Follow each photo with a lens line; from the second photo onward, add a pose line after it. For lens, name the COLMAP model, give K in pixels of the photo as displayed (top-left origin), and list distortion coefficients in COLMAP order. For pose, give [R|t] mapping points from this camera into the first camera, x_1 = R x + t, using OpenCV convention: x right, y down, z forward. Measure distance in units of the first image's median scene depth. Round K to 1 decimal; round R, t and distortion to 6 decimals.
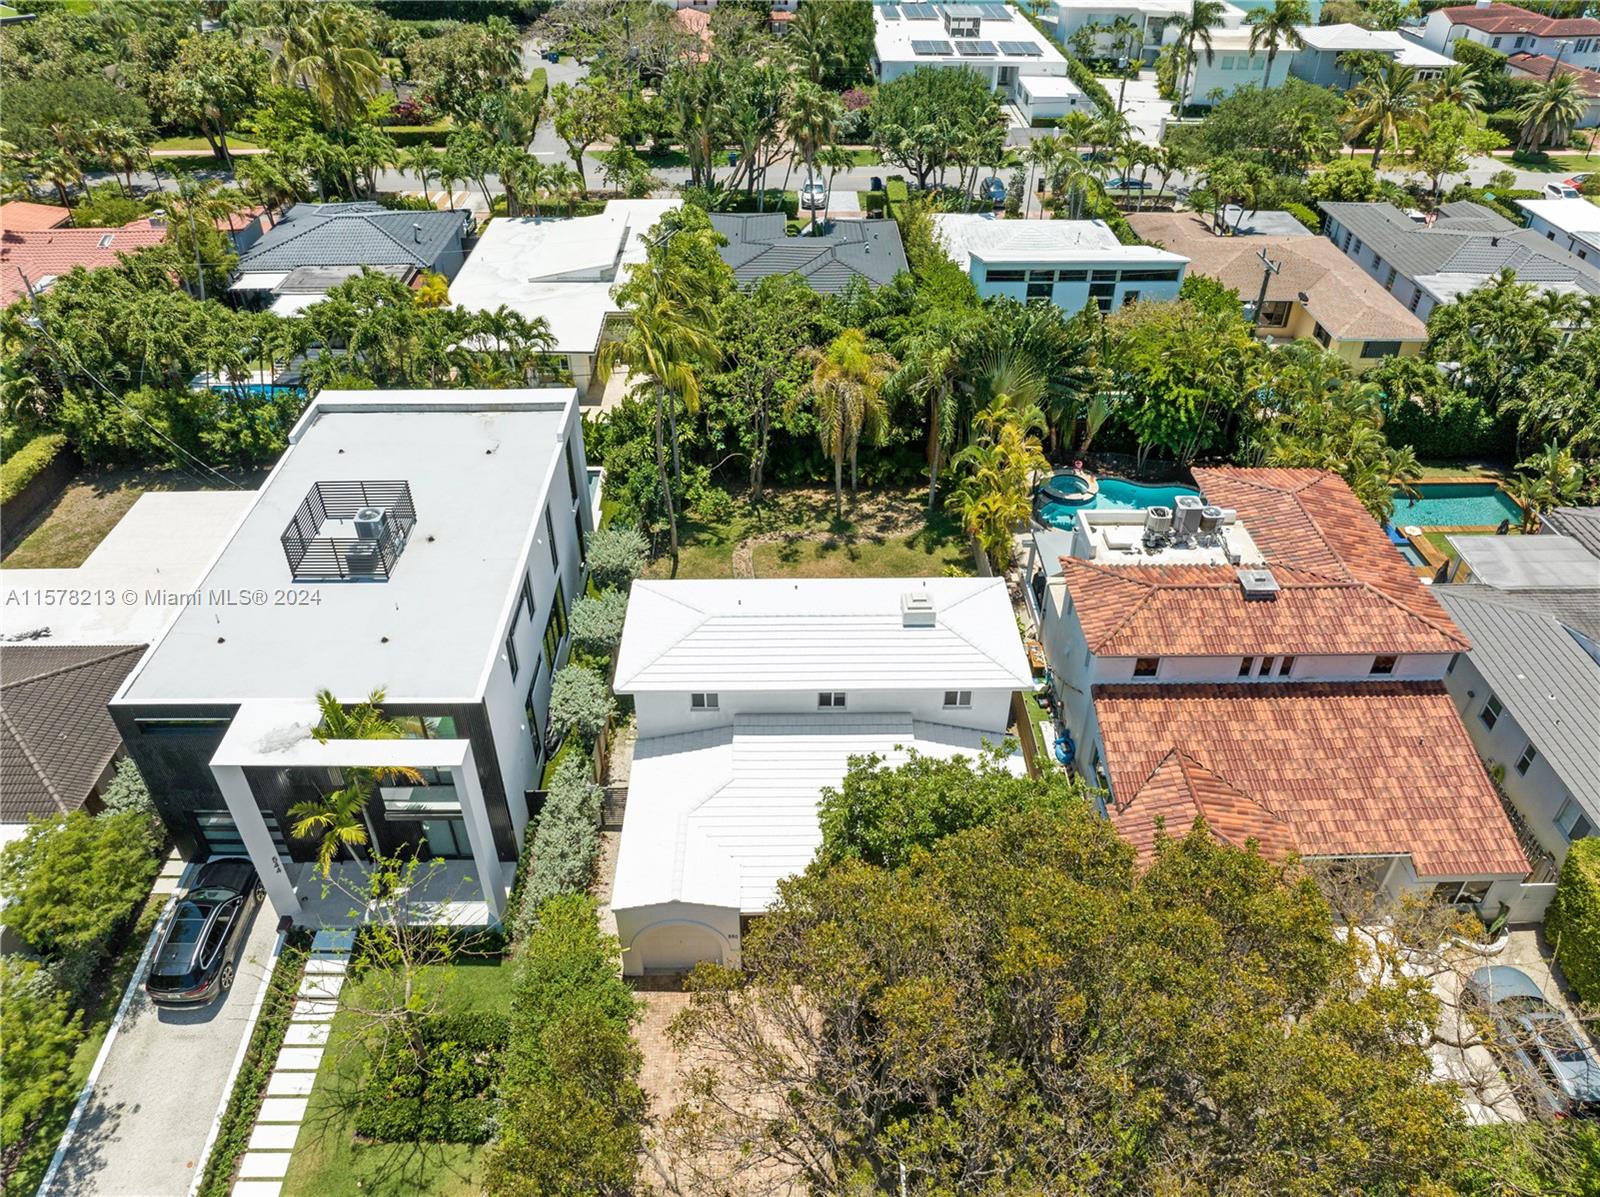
lens RADIAL K [[1144.8, 0, 800.0], [0, 1144.8, 598.5], [0, 0, 1]] dist [-0.038163, 0.001808]
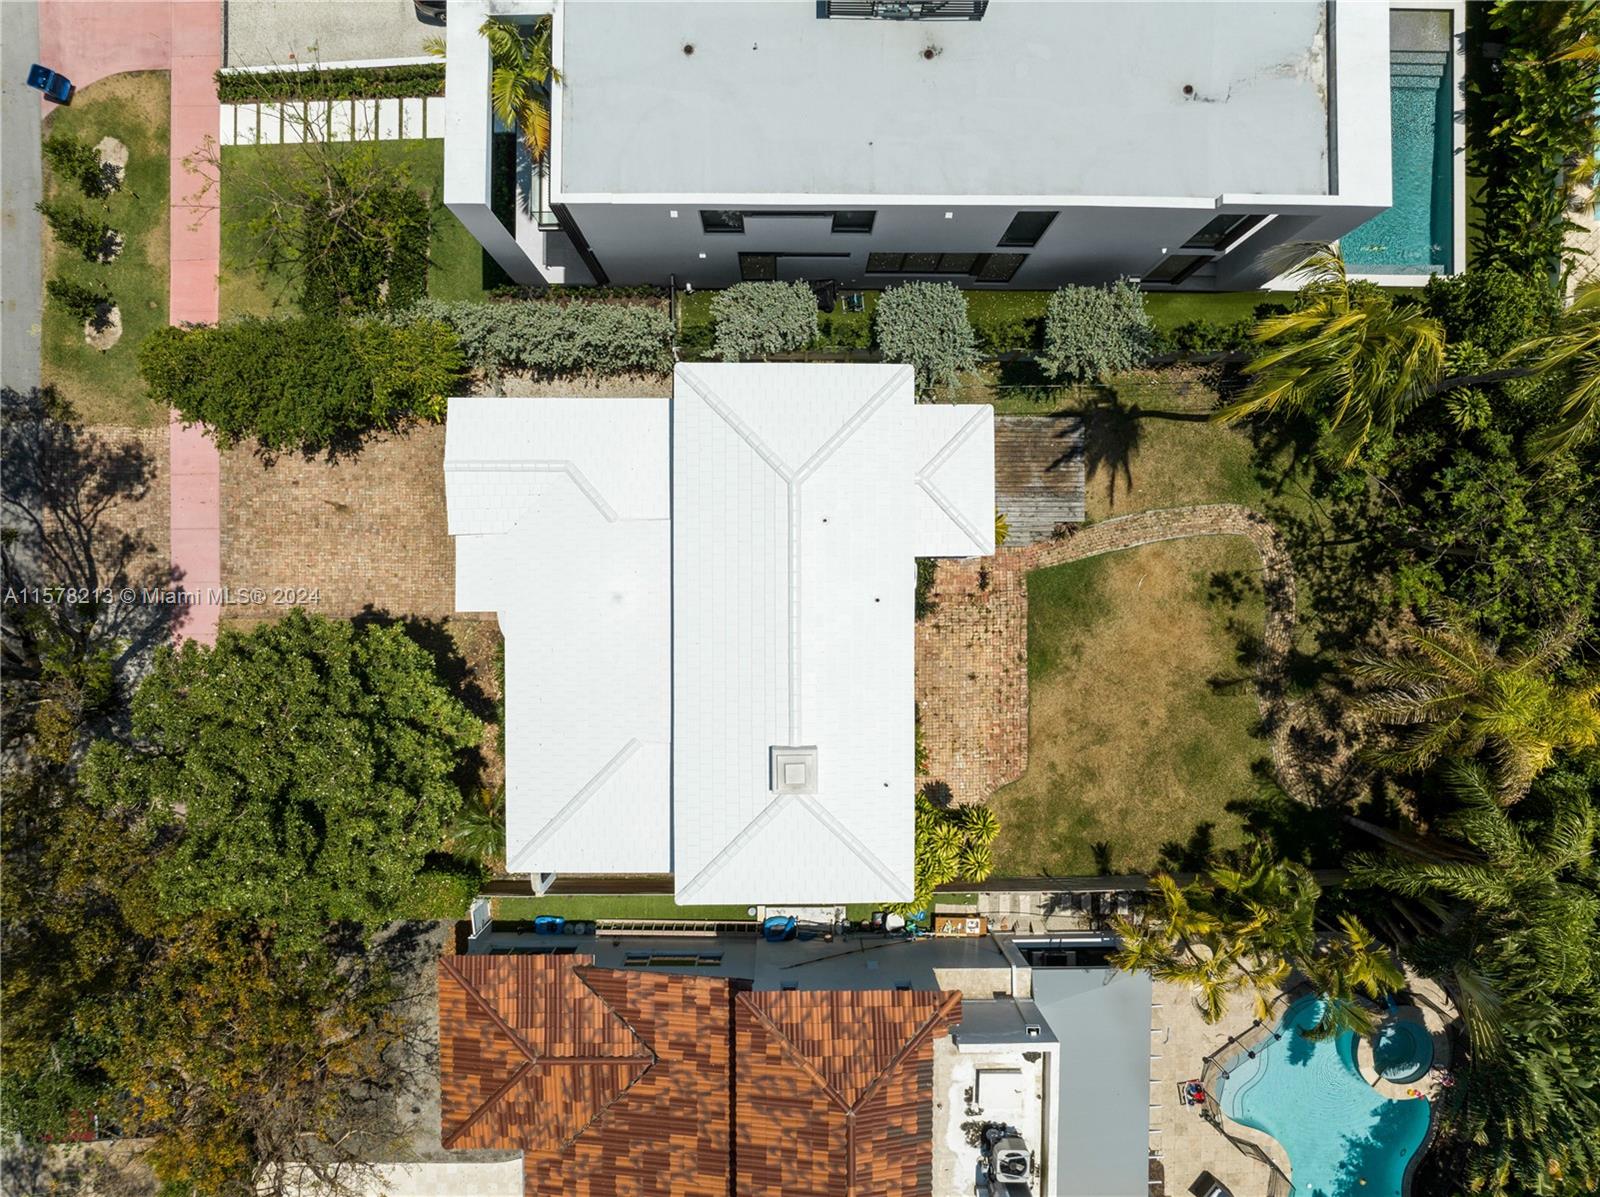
lens RADIAL K [[1144.8, 0, 800.0], [0, 1144.8, 598.5], [0, 0, 1]] dist [-0.038163, 0.001808]
pose [[-0.011192, 0.999442, 0.031485, -0.027288], [-0.600271, -0.031898, 0.799161, -0.510252], [0.799719, -0.009955, 0.600293, 0.520581]]
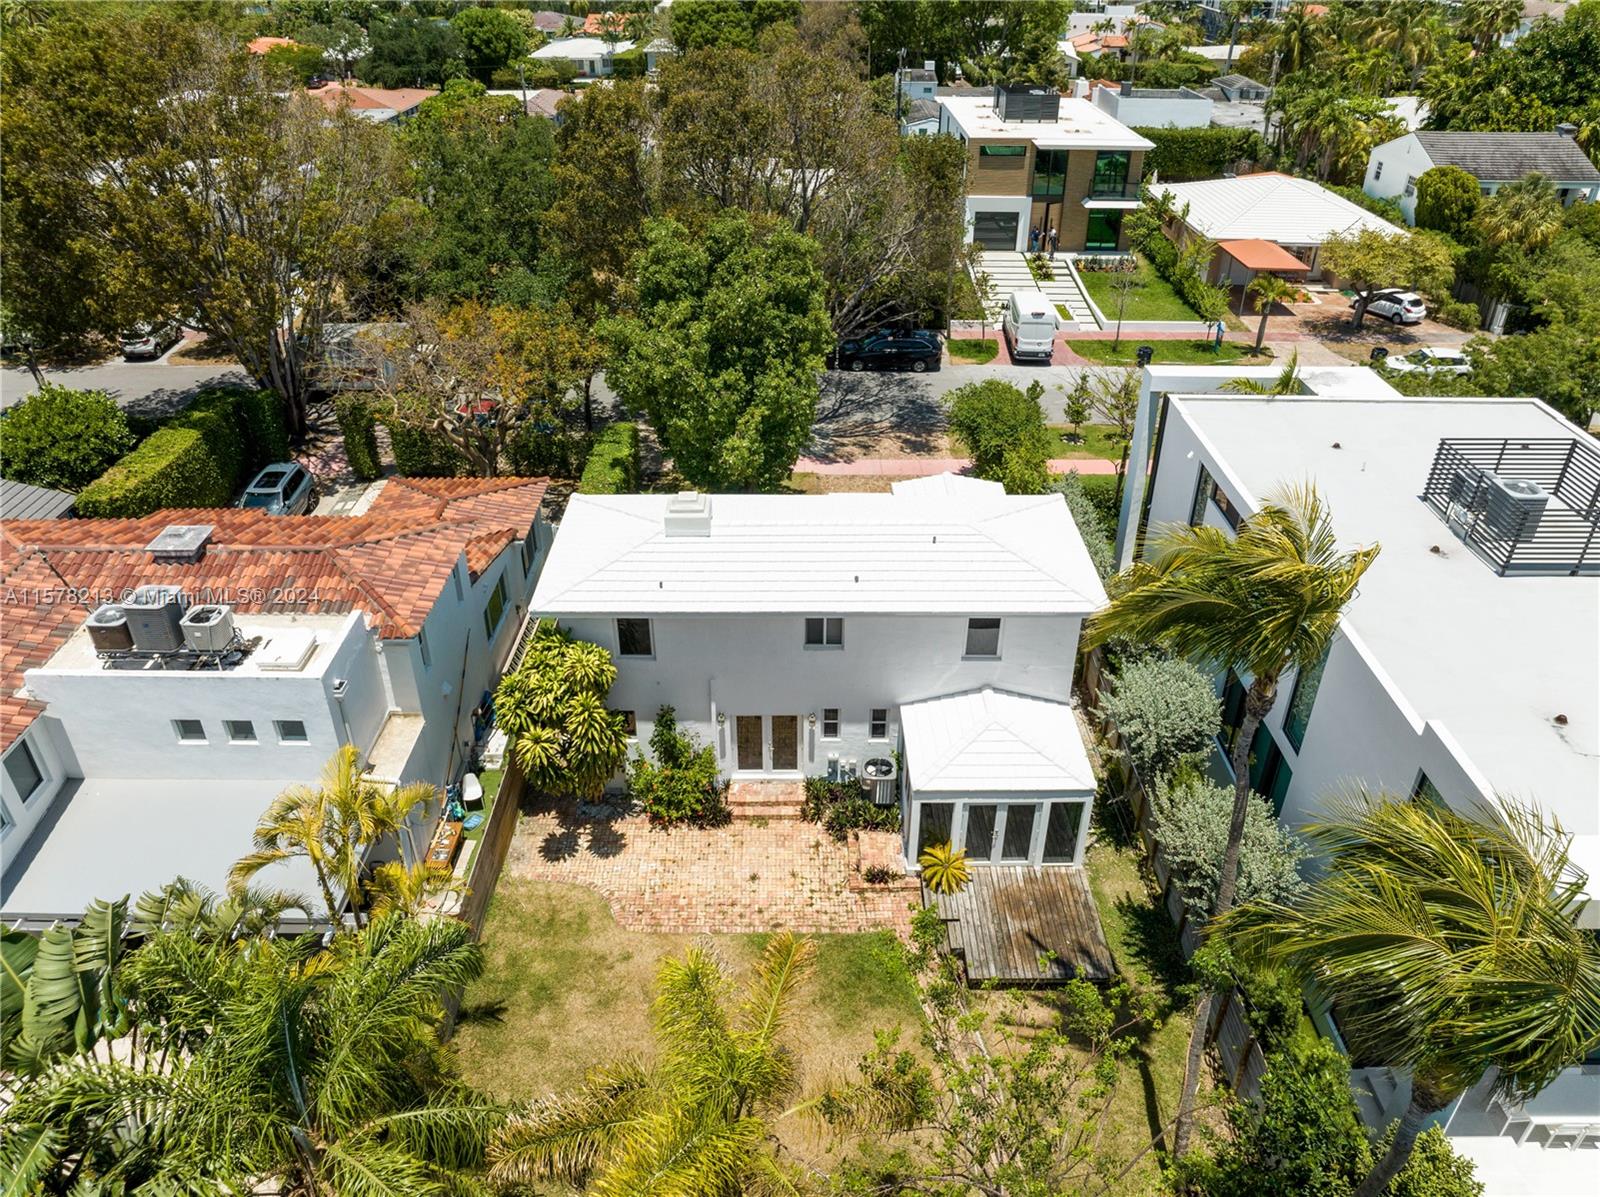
lens RADIAL K [[1144.8, 0, 800.0], [0, 1144.8, 598.5], [0, 0, 1]] dist [-0.038163, 0.001808]
pose [[-0.999918, -0.001976, 0.012633, 0.017067], [0.010971, 0.374855, 0.927018, -0.582308], [-0.006568, 0.927081, -0.374803, 1.169970]]
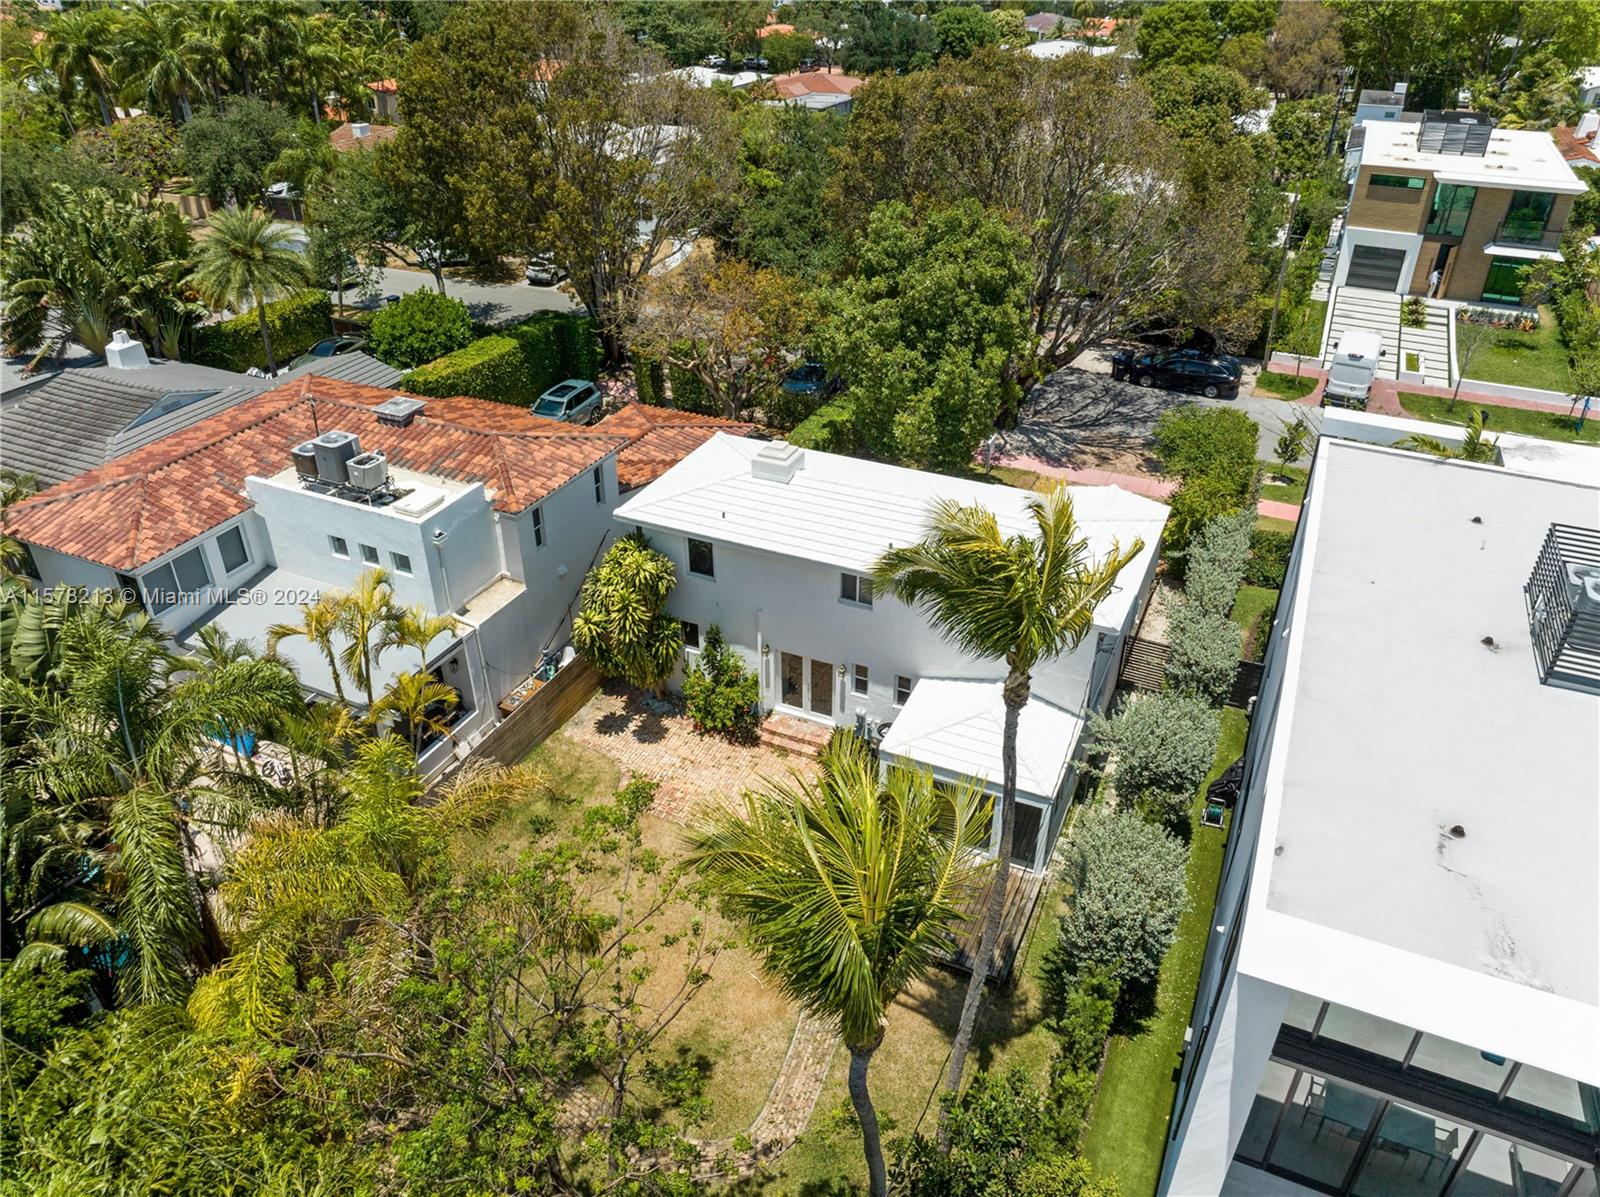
lens RADIAL K [[1144.8, 0, 800.0], [0, 1144.8, 598.5], [0, 0, 1]] dist [-0.038163, 0.001808]
pose [[-0.898950, -0.220424, 0.378554, -0.213526], [0.267136, 0.409038, 0.872540, -0.583291], [-0.347171, 0.885495, -0.308821, 1.174186]]
